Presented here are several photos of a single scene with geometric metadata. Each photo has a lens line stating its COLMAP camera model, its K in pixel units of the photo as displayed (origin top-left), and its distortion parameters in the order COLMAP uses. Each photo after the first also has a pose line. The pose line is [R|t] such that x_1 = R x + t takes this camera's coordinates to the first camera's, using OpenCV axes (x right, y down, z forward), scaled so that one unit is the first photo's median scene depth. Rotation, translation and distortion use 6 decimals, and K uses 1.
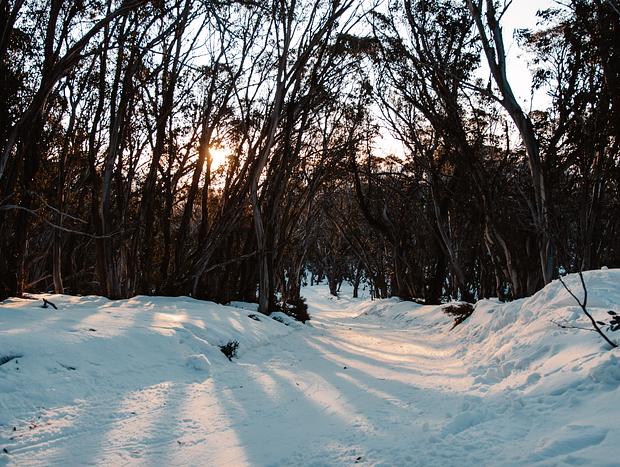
lens RADIAL K [[691.8, 0, 310.0], [0, 691.8, 233.5], [0, 0, 1]] dist [0.004300, 0.001257]
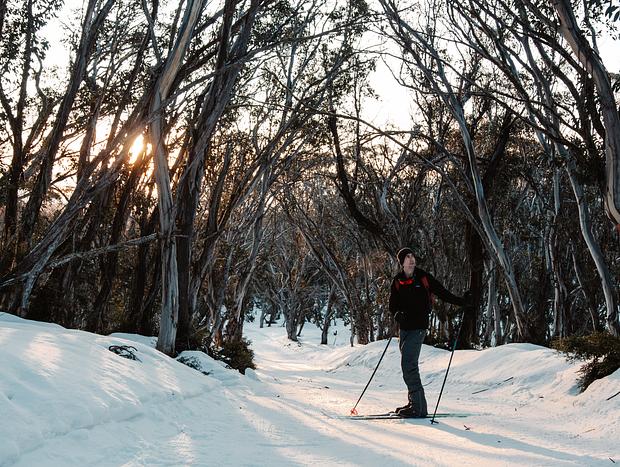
lens RADIAL K [[878.6, 0, 310.0], [0, 878.6, 233.5], [0, 0, 1]] dist [0.010855, 0.023785]
pose [[0.997975, 0.033764, 0.053905, 0.001219], [-0.031531, 0.998630, -0.041750, 0.025836], [-0.055241, 0.039966, 0.997673, 0.171123]]
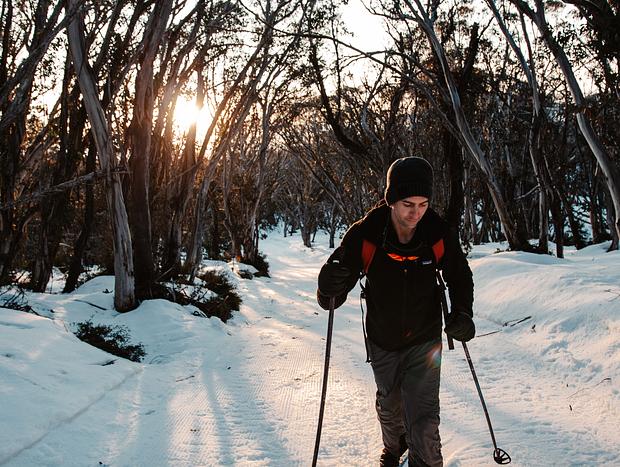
lens RADIAL K [[618.0, 0, 310.0], [0, 618.0, 233.5], [0, 0, 1]] dist [-0.004001, -0.003292]
pose [[0.997863, -0.060716, 0.024149, 0.027753], [0.058848, 0.995688, 0.071703, 0.023219], [-0.028399, -0.070129, 0.997134, 0.310123]]
